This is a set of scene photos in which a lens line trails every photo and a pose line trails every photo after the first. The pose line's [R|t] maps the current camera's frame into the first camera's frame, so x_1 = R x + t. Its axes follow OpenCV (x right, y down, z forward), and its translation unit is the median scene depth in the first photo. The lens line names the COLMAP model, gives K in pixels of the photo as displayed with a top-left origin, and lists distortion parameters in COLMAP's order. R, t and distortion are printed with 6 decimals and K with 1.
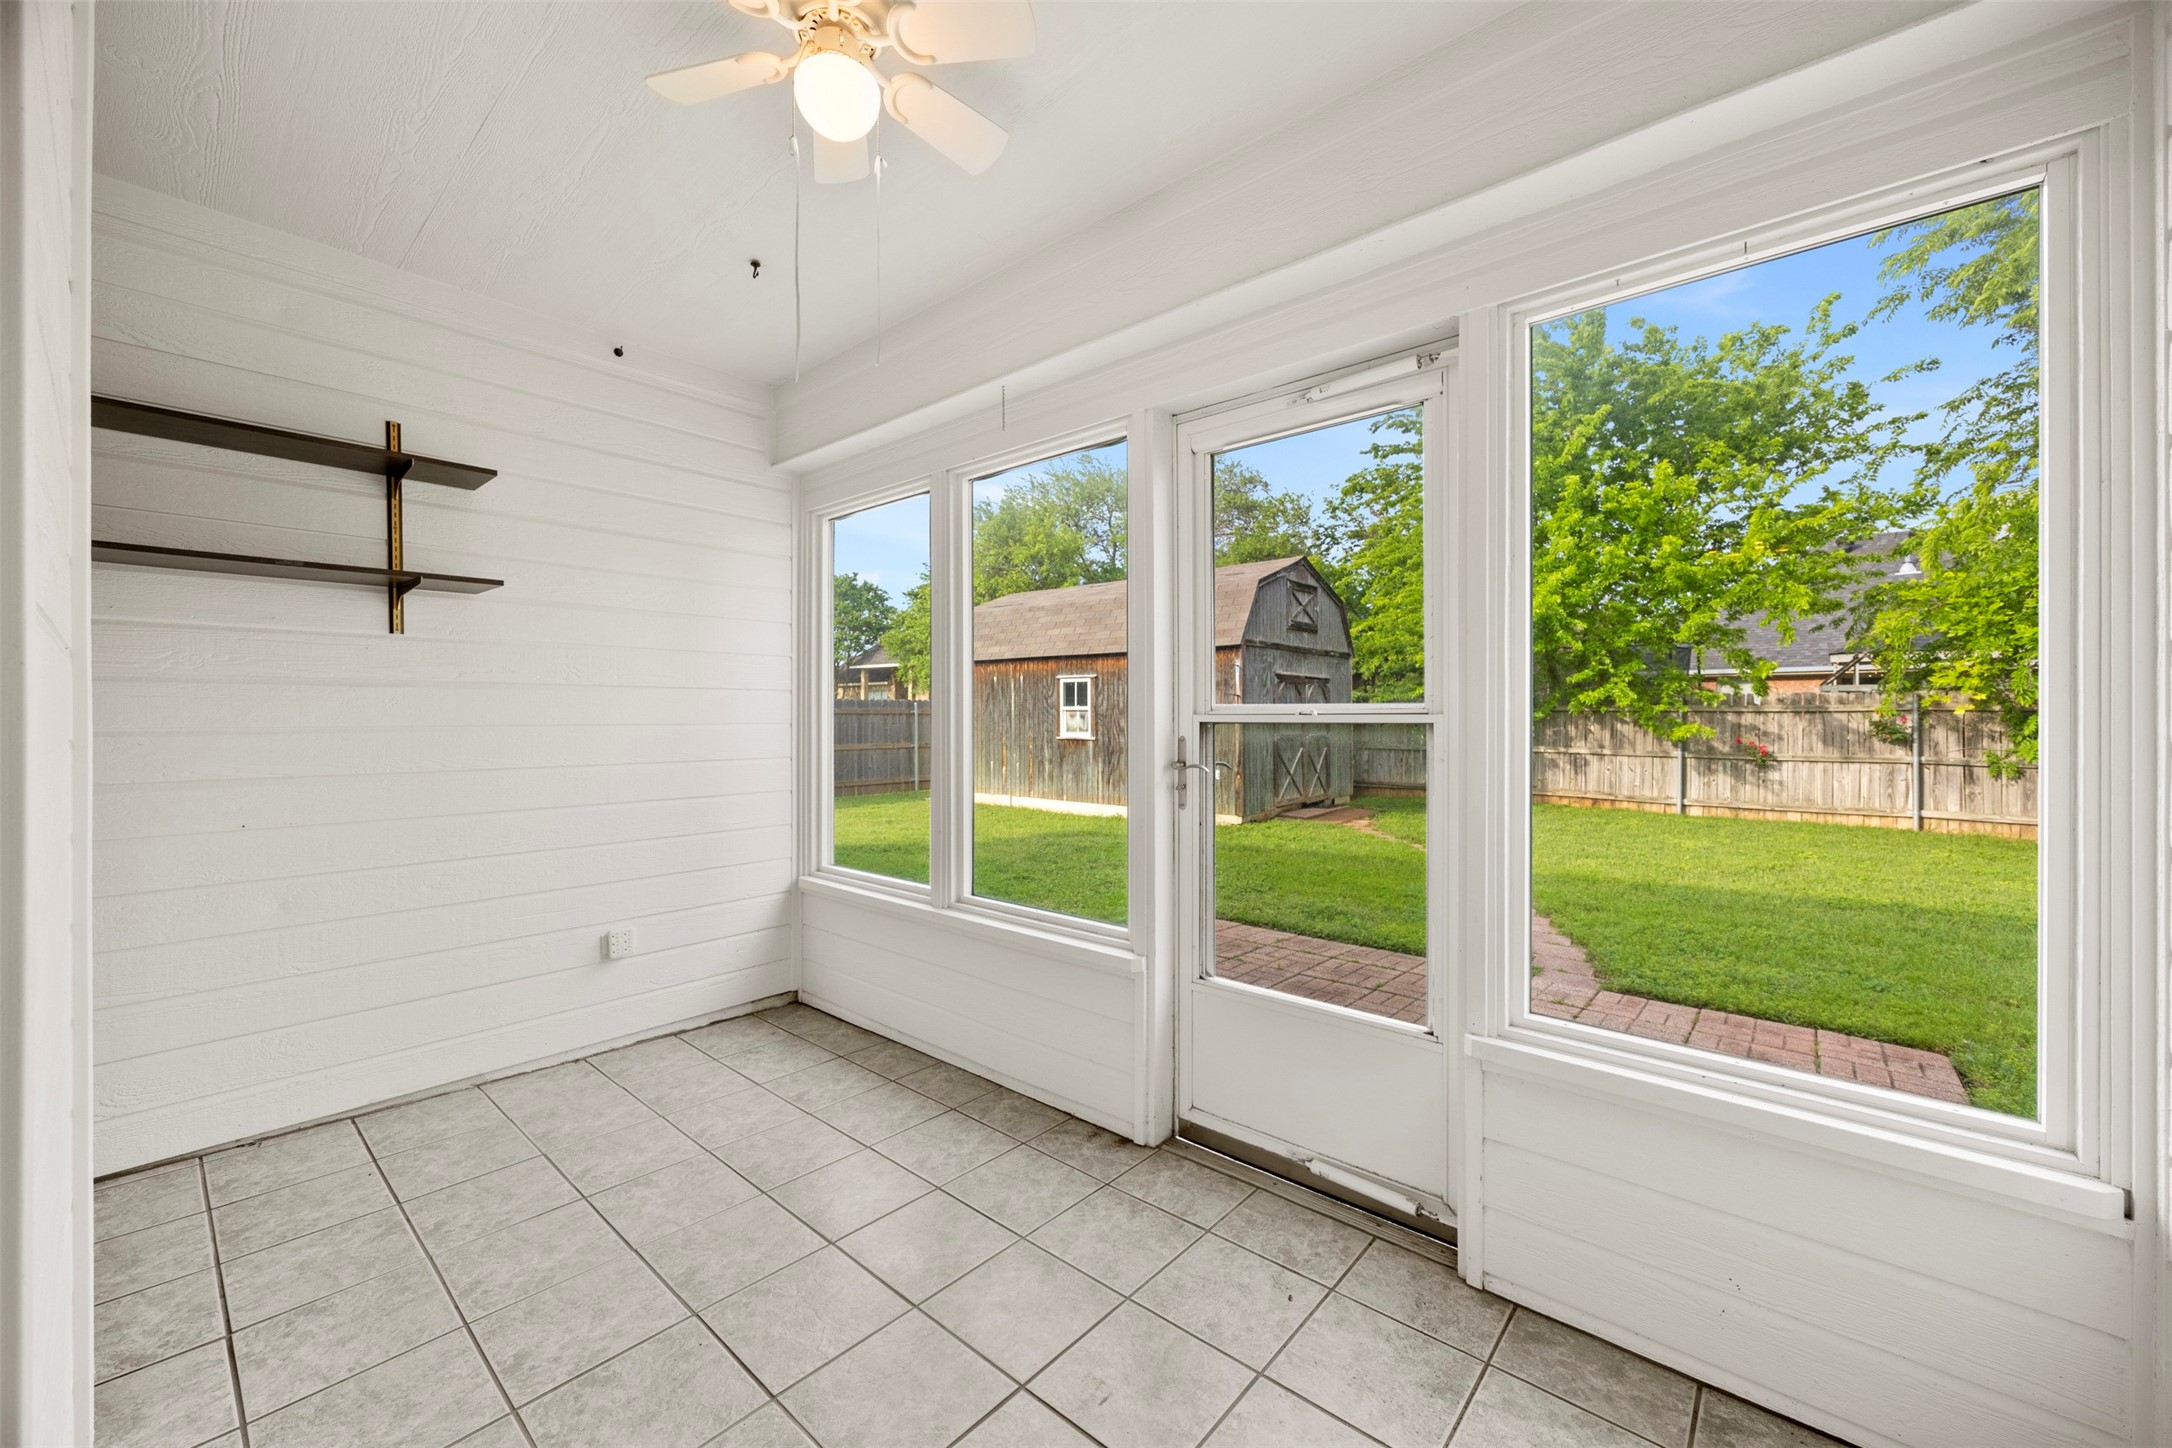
lens RADIAL K [[827.7, 0, 1082.4], [0, 827.7, 720.7], [0, 0, 1]] dist [-0.004306, 0.000066]
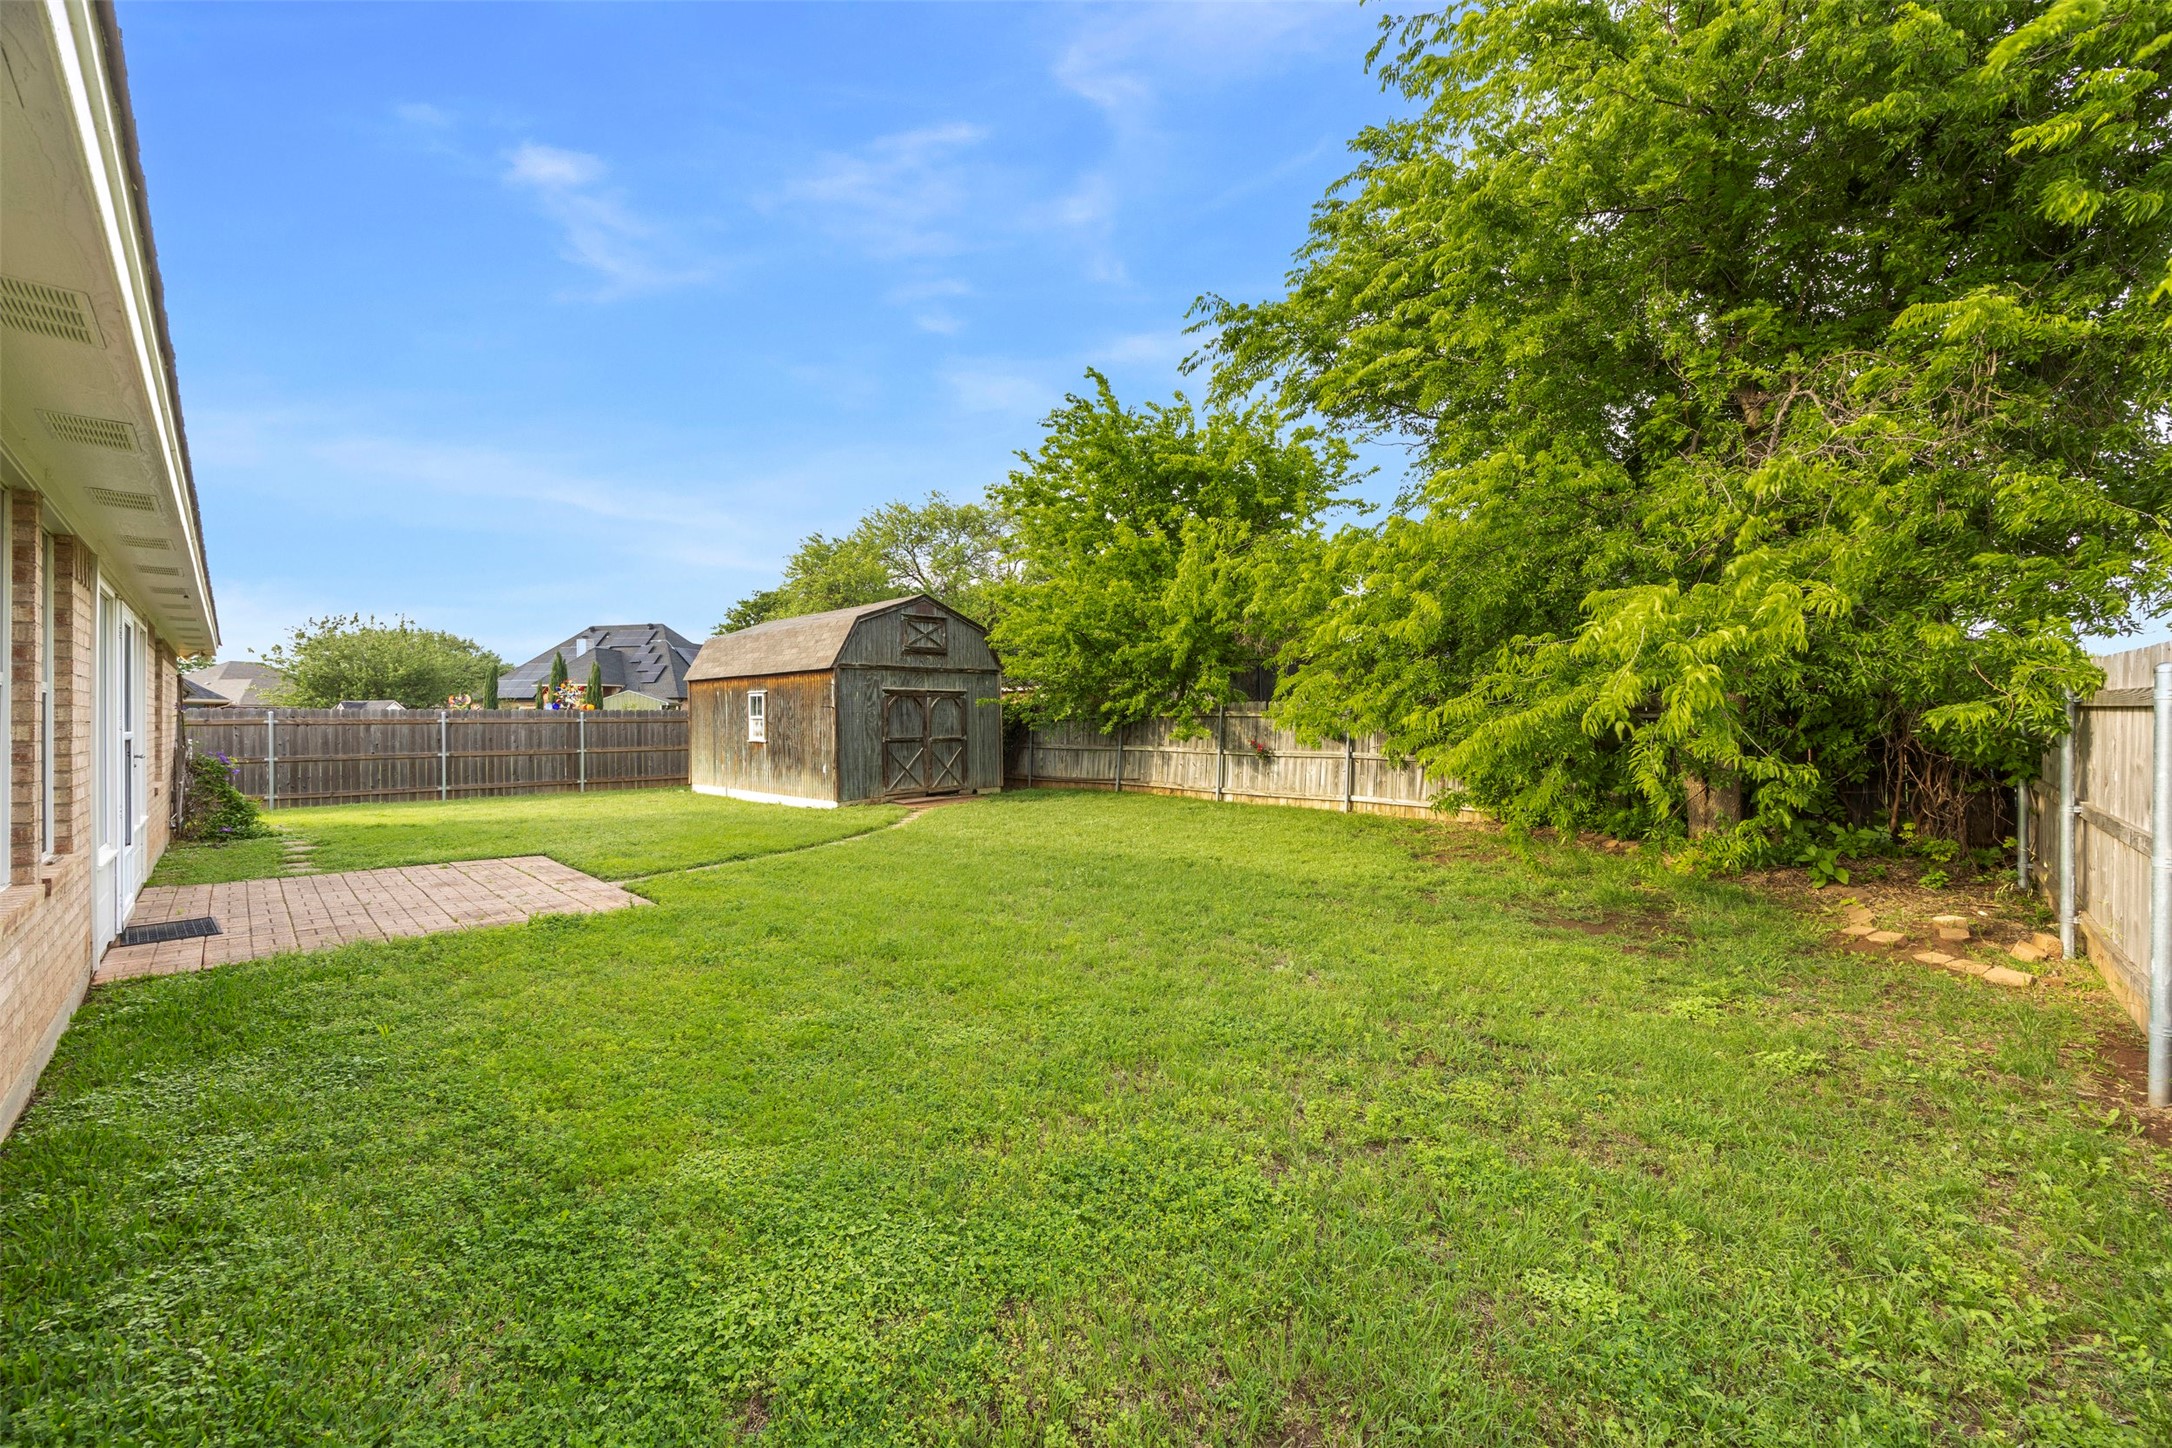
lens RADIAL K [[827.7, 0, 1082.9], [0, 827.7, 715.0], [0, 0, 1]] dist [-0.004306, 0.000066]
pose [[0.998449, -0.007700, -0.055146, 0.623120], [0.007279, 0.999943, -0.007837, -0.005758], [0.055203, 0.007424, 0.998448, -0.250275]]
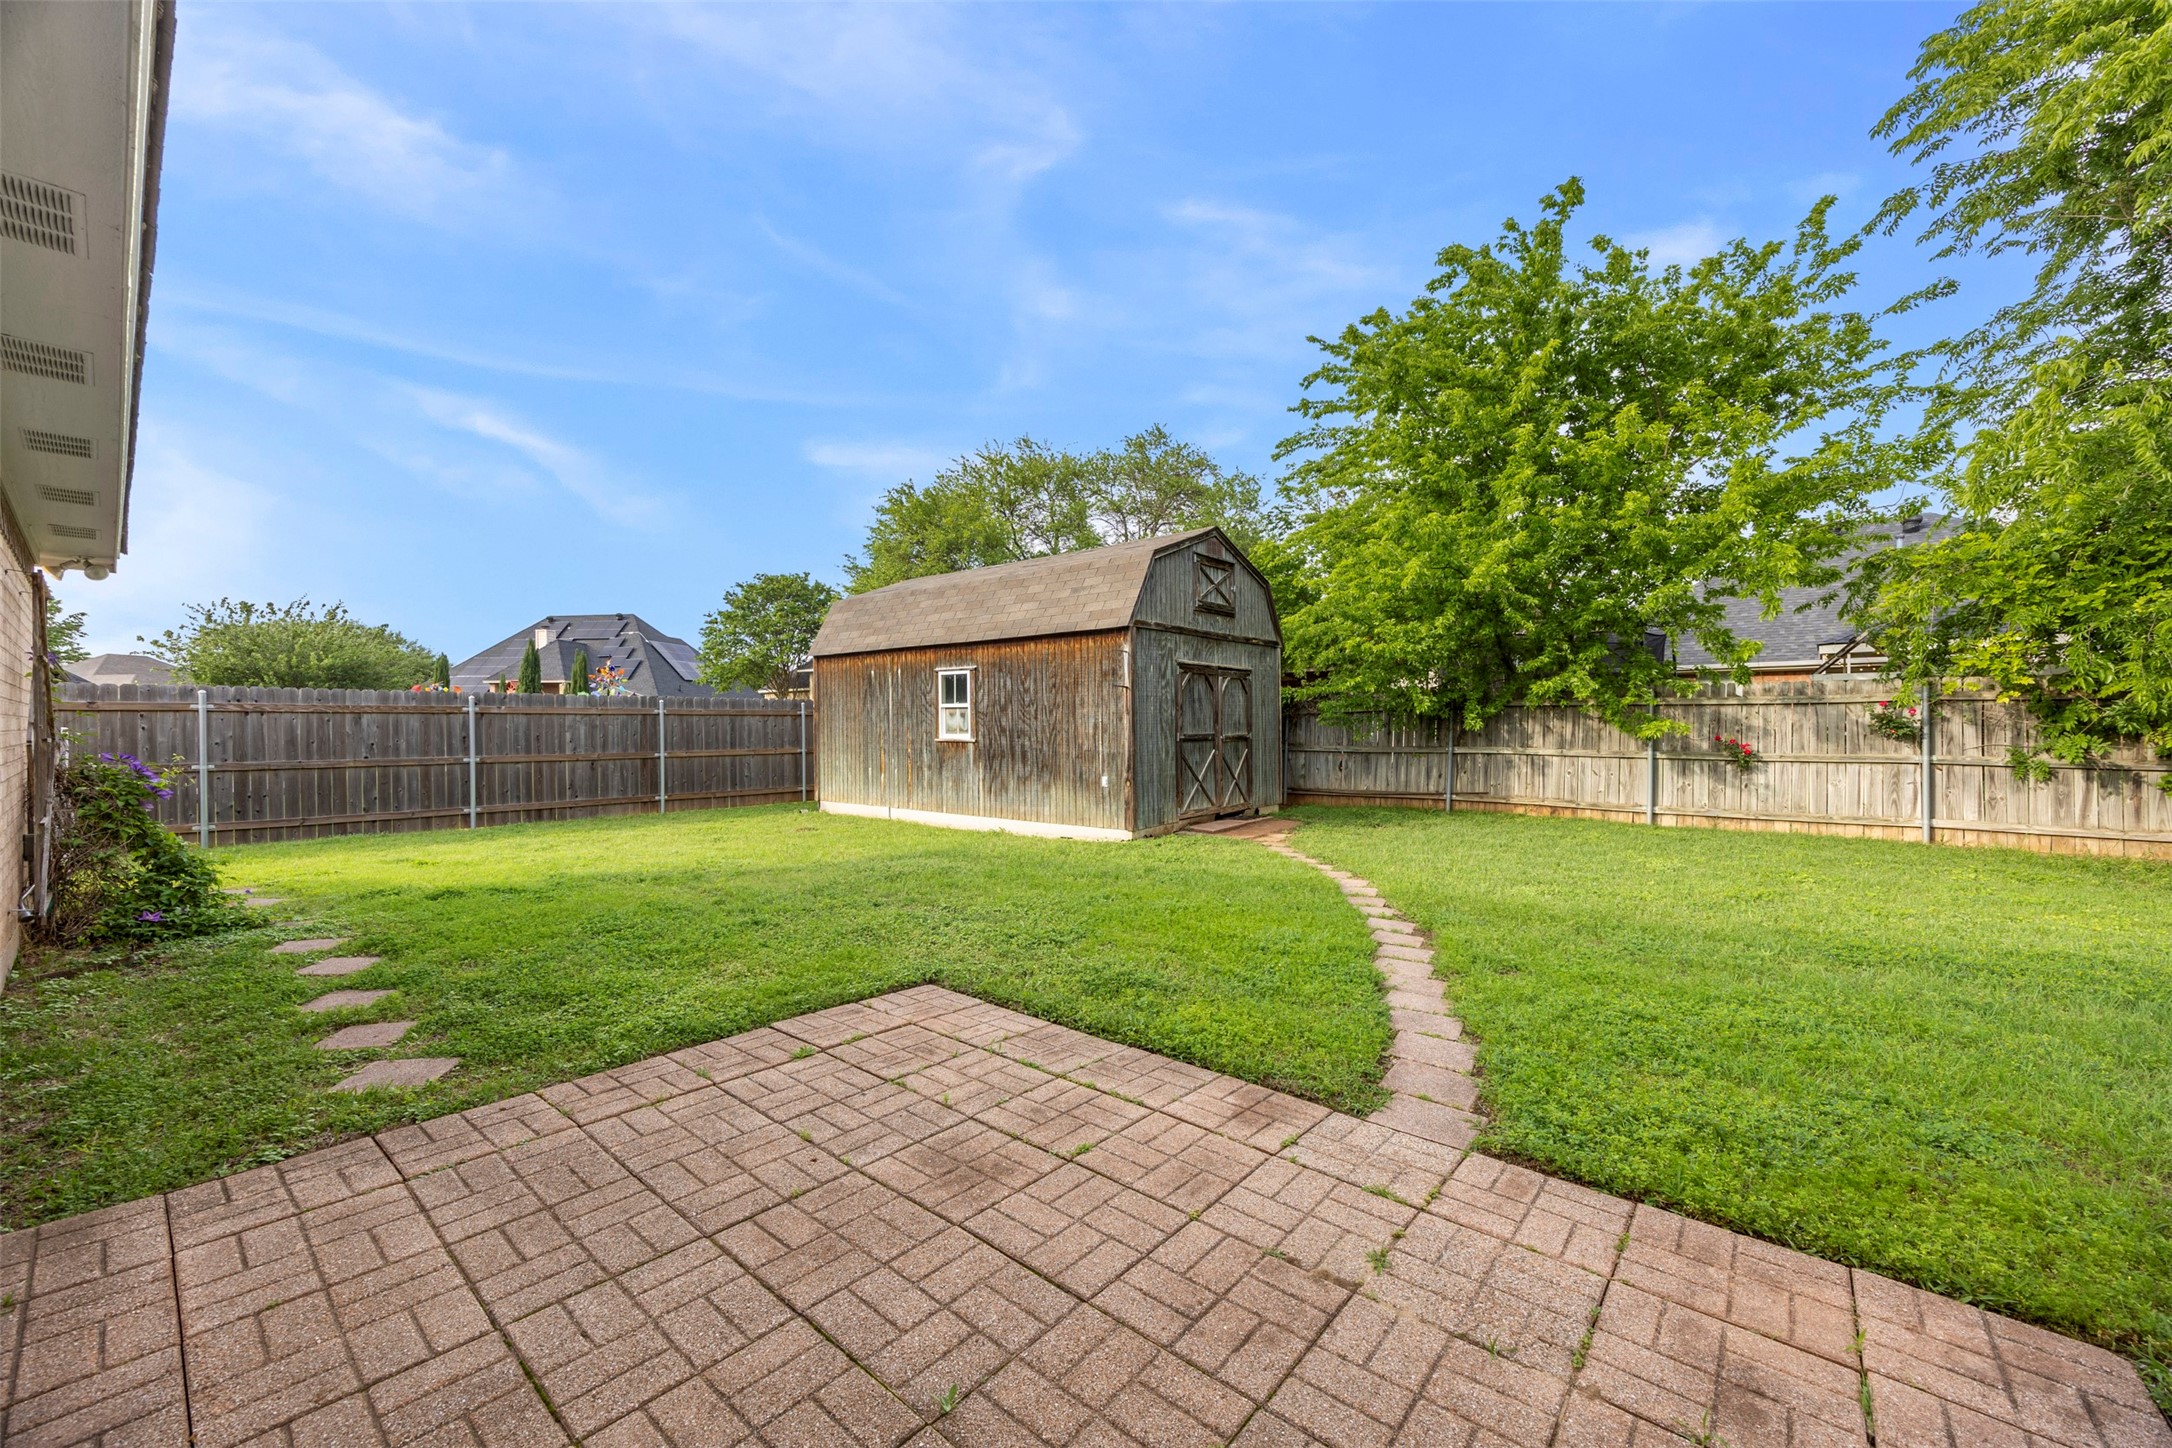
lens RADIAL K [[827.7, 0, 1083.2], [0, 827.7, 733.9], [0, 0, 1]] dist [-0.004306, 0.000066]
pose [[0.999893, -0.005258, 0.013626, 0.127684], [0.005160, 0.999961, 0.007206, 0.010445], [-0.013663, -0.007135, 0.999881, 0.155875]]
